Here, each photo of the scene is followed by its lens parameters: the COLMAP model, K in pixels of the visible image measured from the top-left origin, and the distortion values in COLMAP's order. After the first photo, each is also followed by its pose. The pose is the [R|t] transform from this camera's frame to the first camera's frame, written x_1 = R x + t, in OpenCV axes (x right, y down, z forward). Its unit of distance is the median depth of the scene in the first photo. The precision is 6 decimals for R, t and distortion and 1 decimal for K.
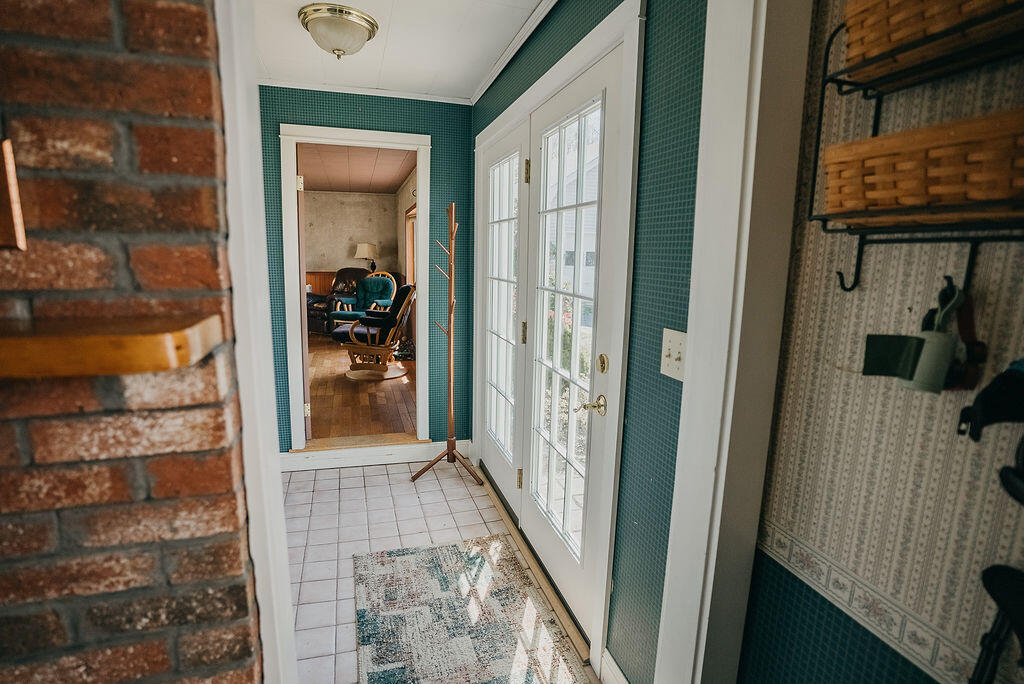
lens RADIAL K [[514.1, 0, 512.0], [0, 514.1, 342.0], [0, 0, 1]] dist [-0.085015, 0.038111]
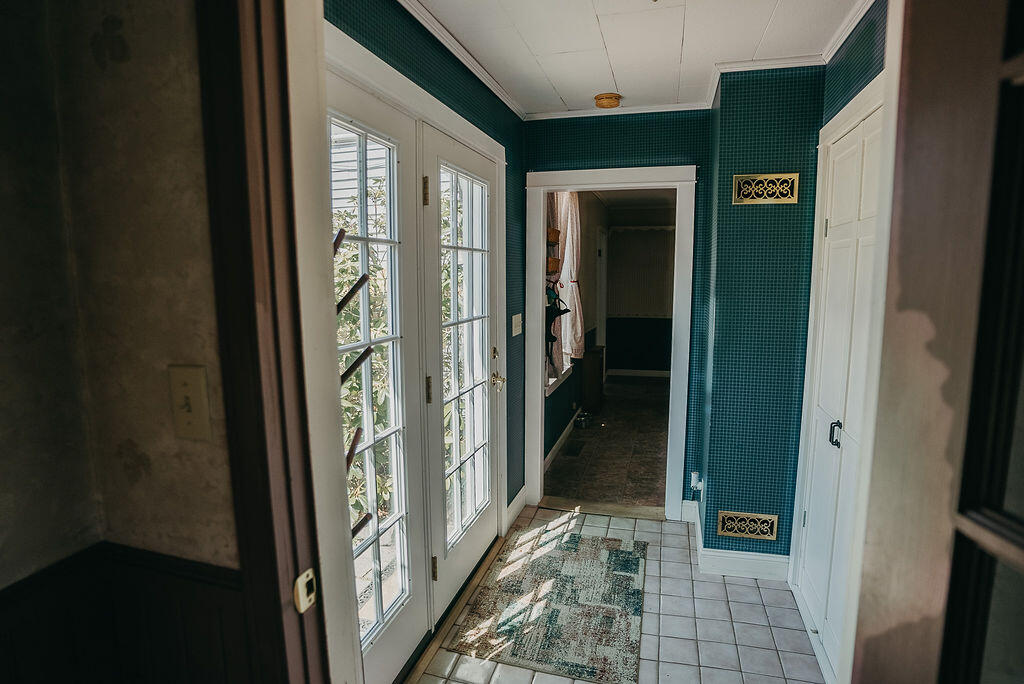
lens RADIAL K [[514.1, 0, 512.0], [0, 514.1, 342.0], [0, 0, 1]] dist [-0.085015, 0.038111]
pose [[-0.829719, -0.094681, 0.550093, -0.597946], [0.080729, 0.954792, 0.286103, -0.358448], [-0.552313, 0.281793, -0.784565, 1.774525]]
